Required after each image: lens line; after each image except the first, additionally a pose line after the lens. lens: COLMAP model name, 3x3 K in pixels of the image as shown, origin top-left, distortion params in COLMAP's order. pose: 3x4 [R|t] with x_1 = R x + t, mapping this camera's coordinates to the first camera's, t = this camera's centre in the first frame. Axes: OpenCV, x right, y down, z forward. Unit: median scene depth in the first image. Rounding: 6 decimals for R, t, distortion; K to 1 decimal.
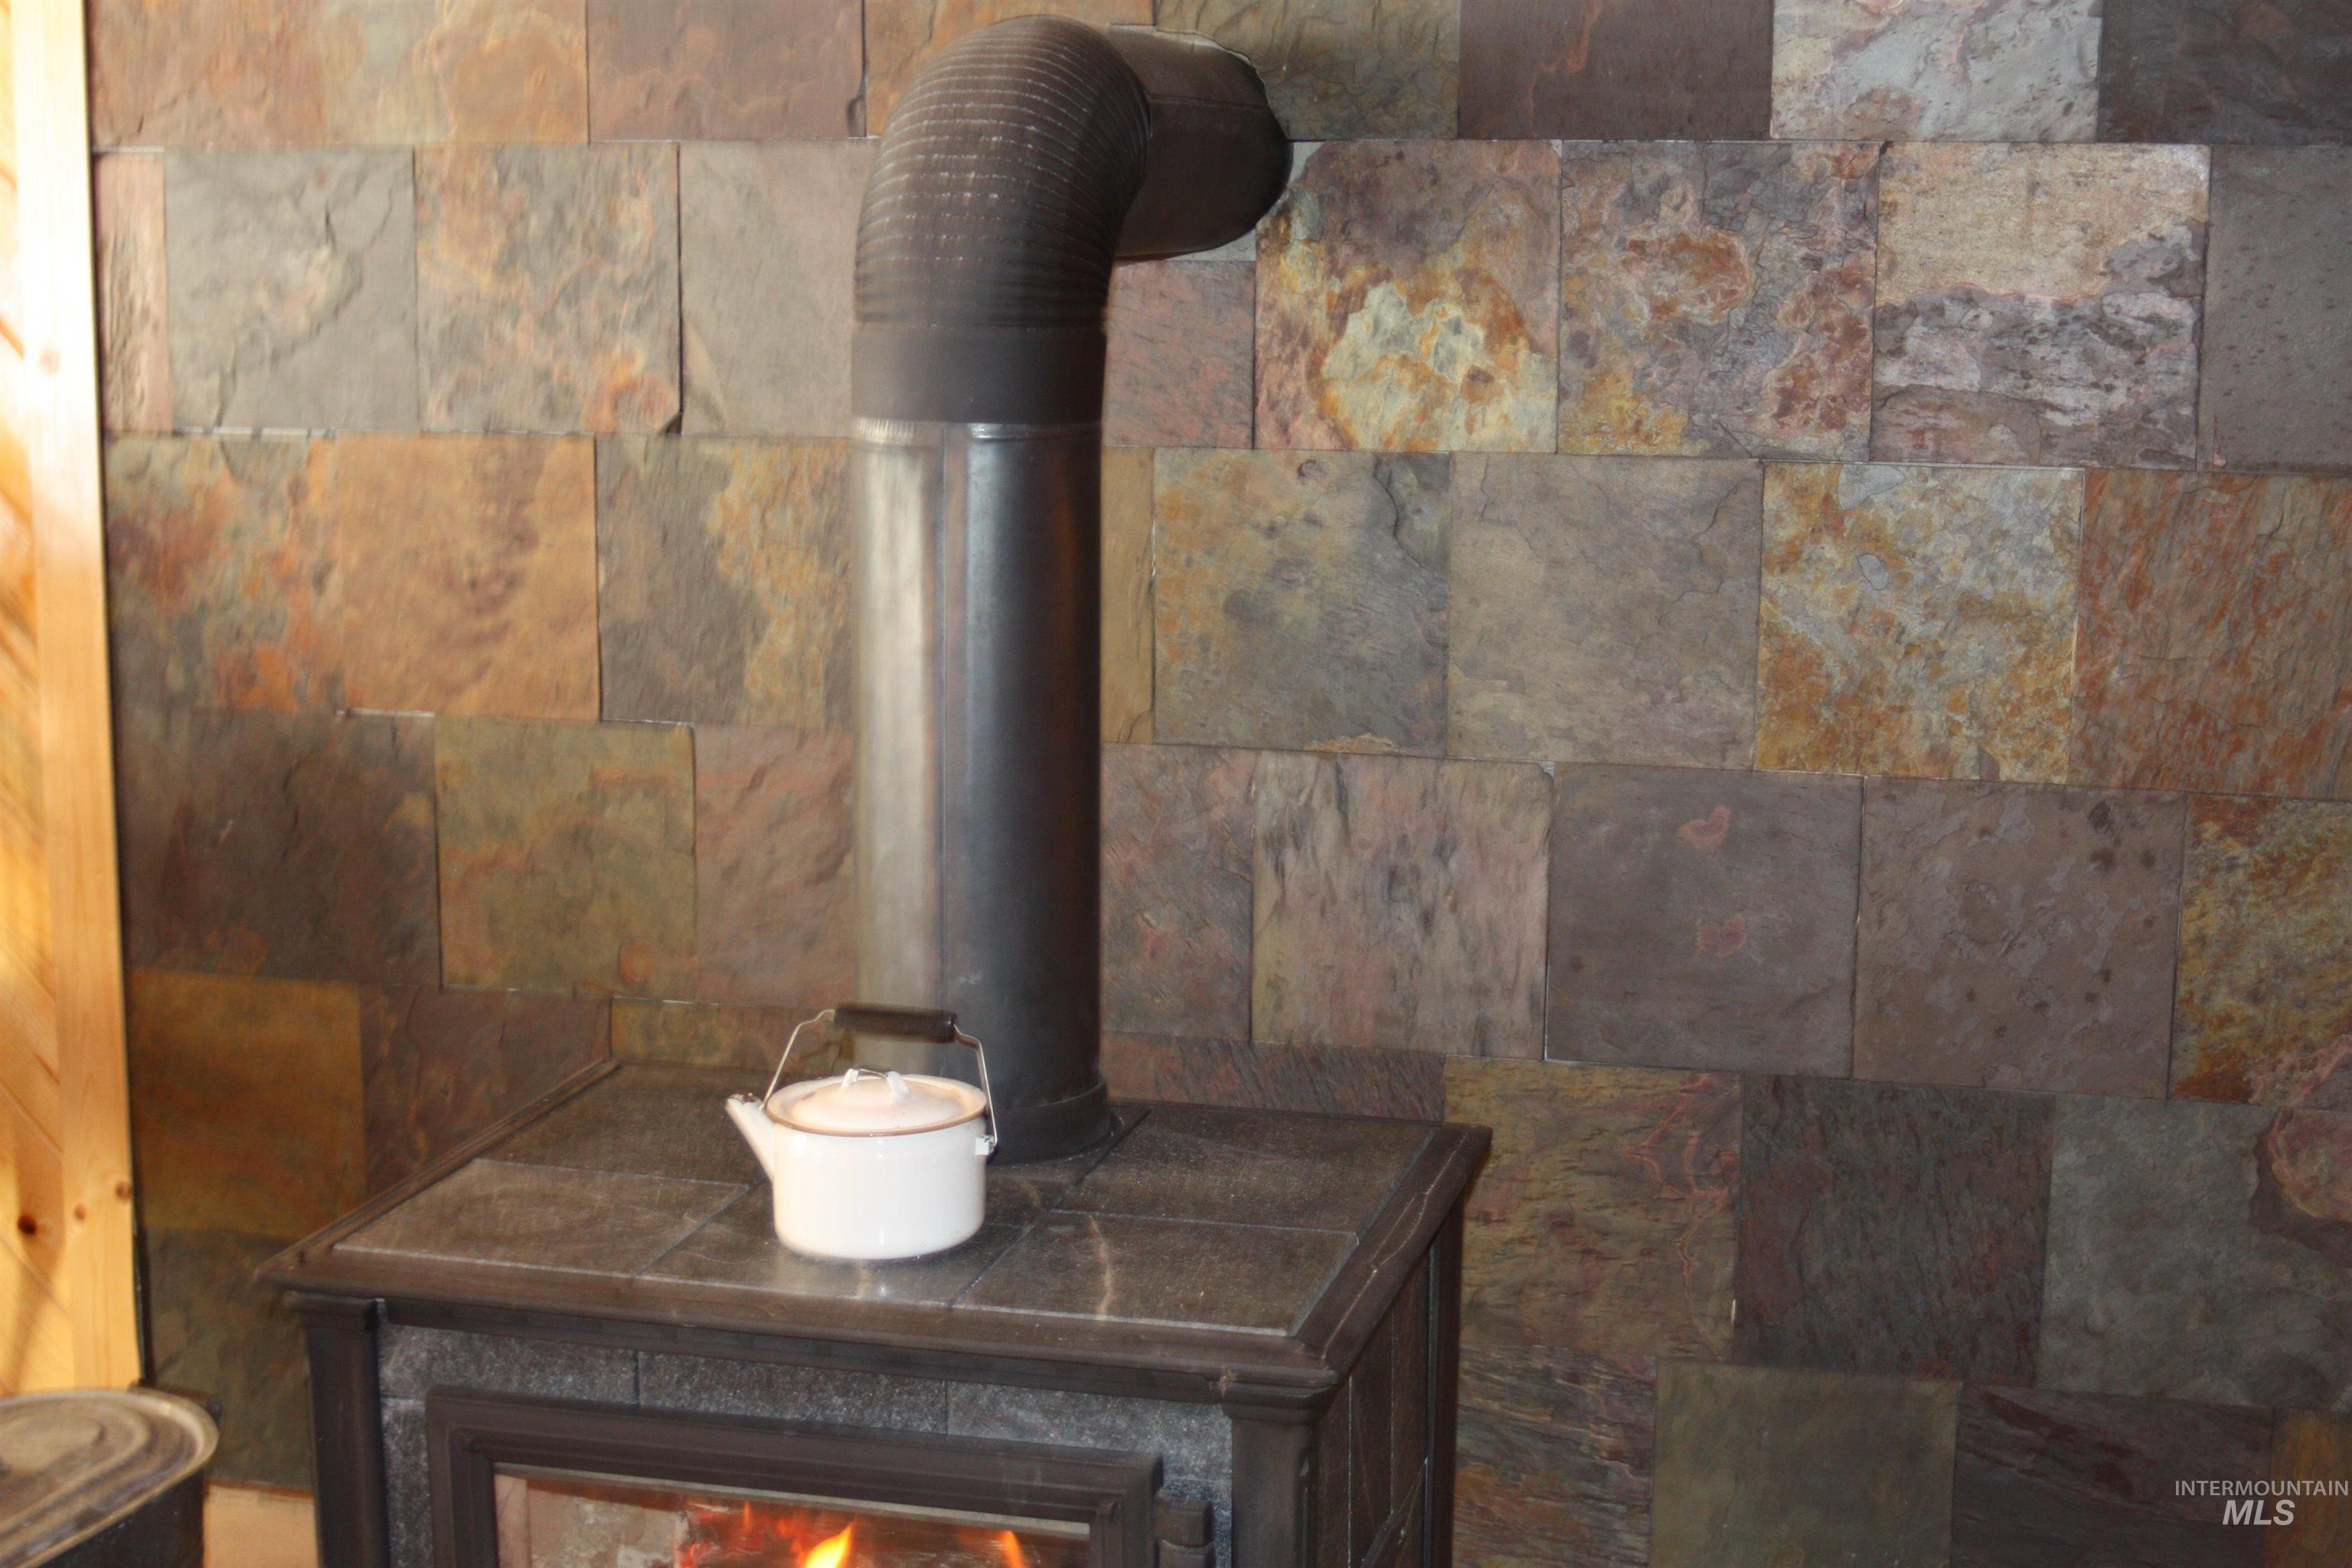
lens RADIAL K [[3487.8, 0, 1176.0], [0, 3487.8, 784.0], [0, 0, 1]] dist [-0.080652, -0.048066]
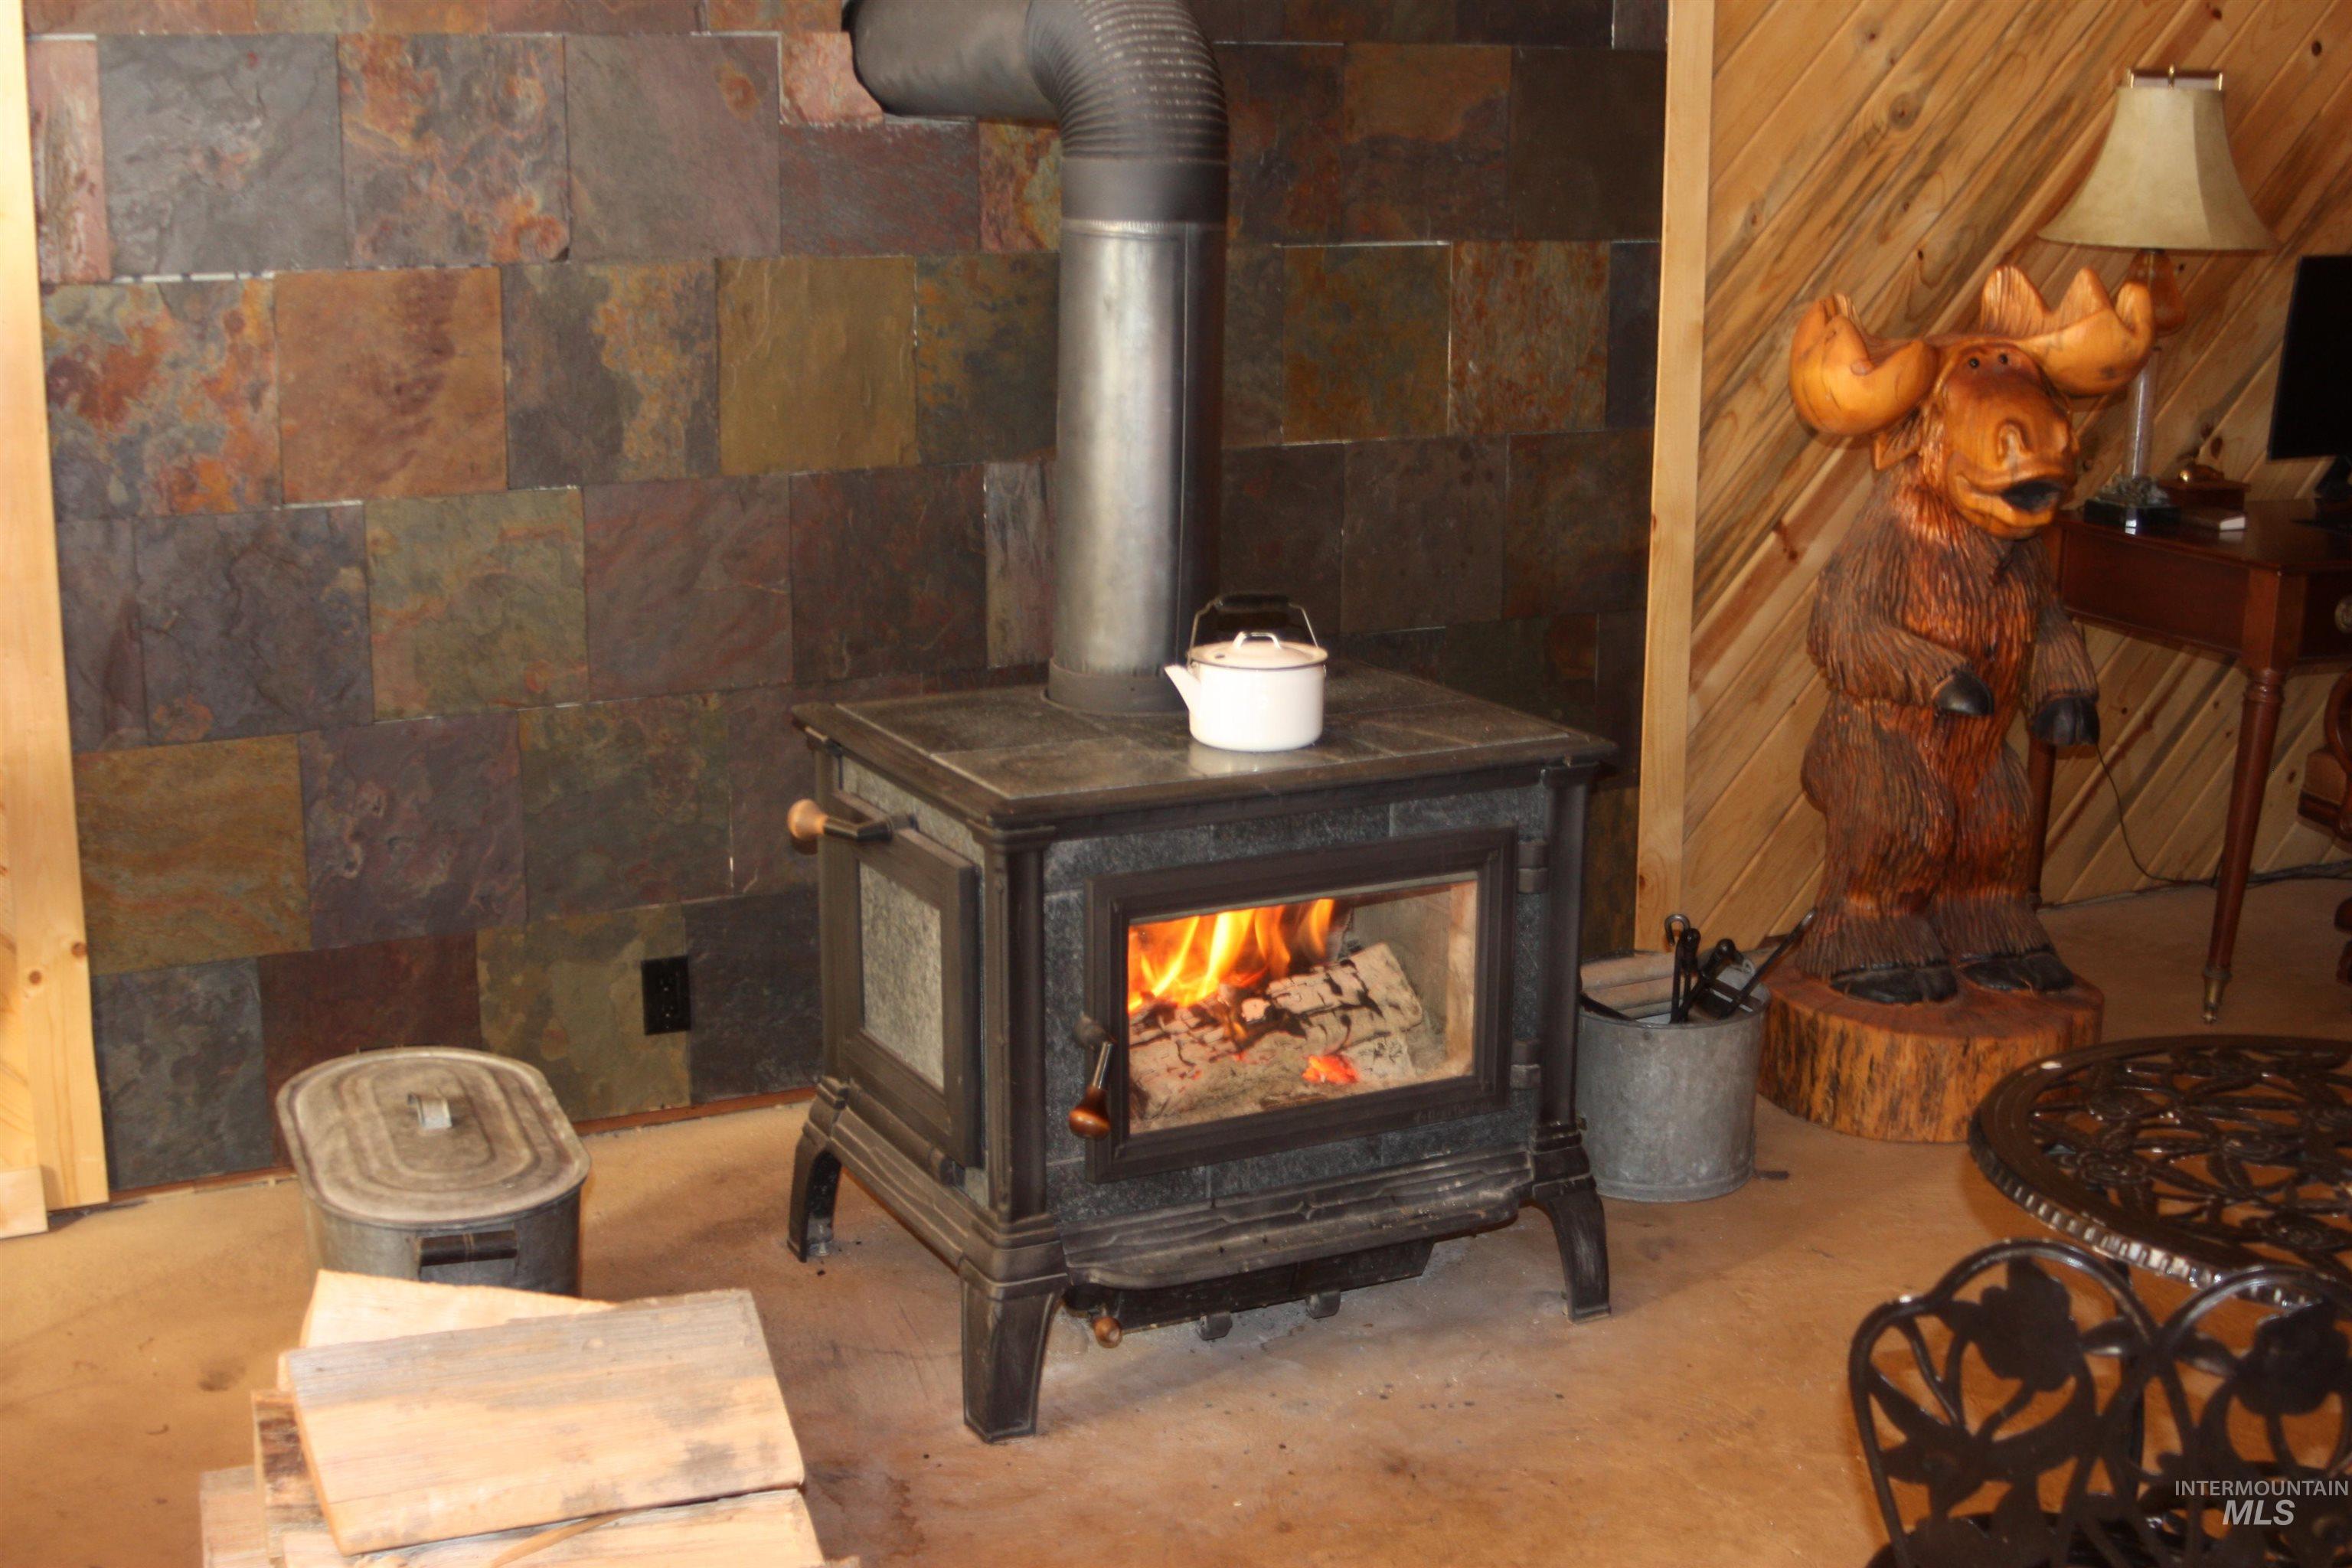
lens RADIAL K [[3113.3, 0, 1176.0], [0, 3113.3, 784.0], [0, 0, 1]] dist [-0.098872, 0.046342]
pose [[0.724938, -0.146063, 0.673150, -0.774439], [0.115812, 0.989193, 0.089918, 0.014985], [-0.679008, 0.012774, 0.734019, 0.001857]]
